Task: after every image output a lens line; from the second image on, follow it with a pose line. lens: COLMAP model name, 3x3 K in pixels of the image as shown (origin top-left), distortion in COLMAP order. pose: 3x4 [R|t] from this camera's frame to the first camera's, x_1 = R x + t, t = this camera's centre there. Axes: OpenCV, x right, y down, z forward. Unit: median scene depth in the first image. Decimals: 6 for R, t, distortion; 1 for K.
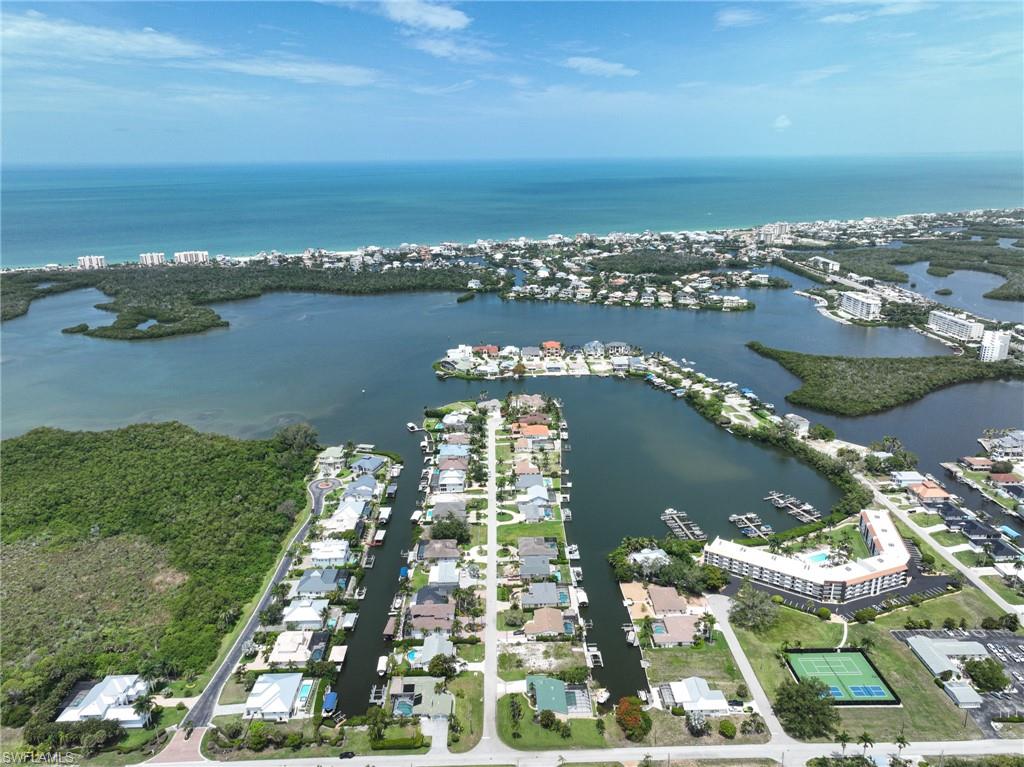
lens RADIAL K [[716.7, 0, 513.3], [0, 716.7, 382.1], [0, 0, 1]] dist [0.002104, 0.039355]
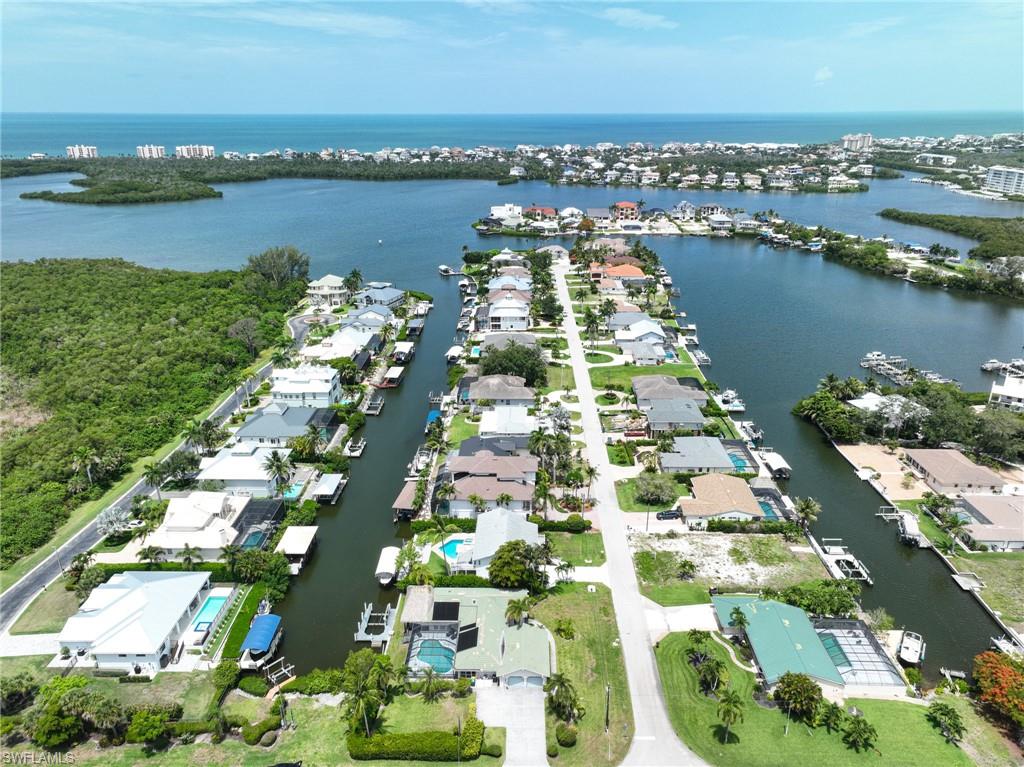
lens RADIAL K [[716.7, 0, 513.3], [0, 716.7, 382.1], [0, 0, 1]] dist [0.002104, 0.039355]
pose [[0.999087, 0.022815, -0.036113, -0.064353], [-0.020893, 0.998390, 0.052728, 0.184393], [0.037258, -0.051925, 0.997956, 0.402293]]
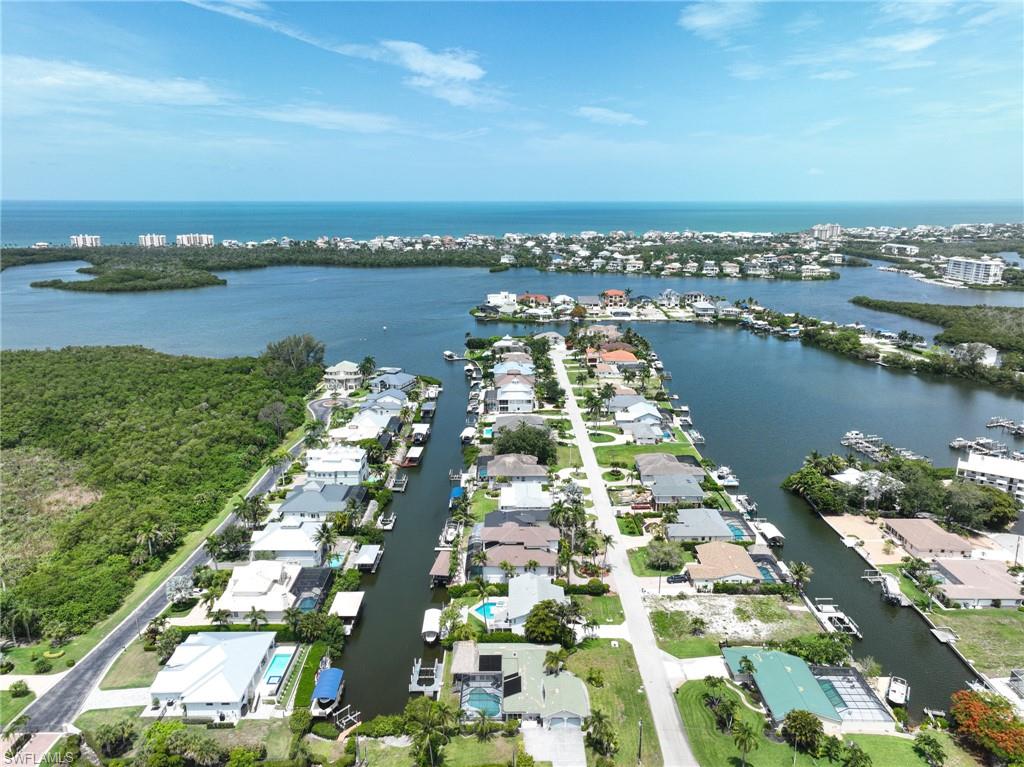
lens RADIAL K [[721.6, 0, 513.2], [0, 721.6, 367.8], [0, 0, 1]] dist [0.002319, 0.038809]
pose [[0.999757, 0.014918, -0.016242, -0.086612], [-0.016145, 0.996803, -0.078245, 0.183537], [0.015022, 0.078489, 0.996802, 0.343480]]
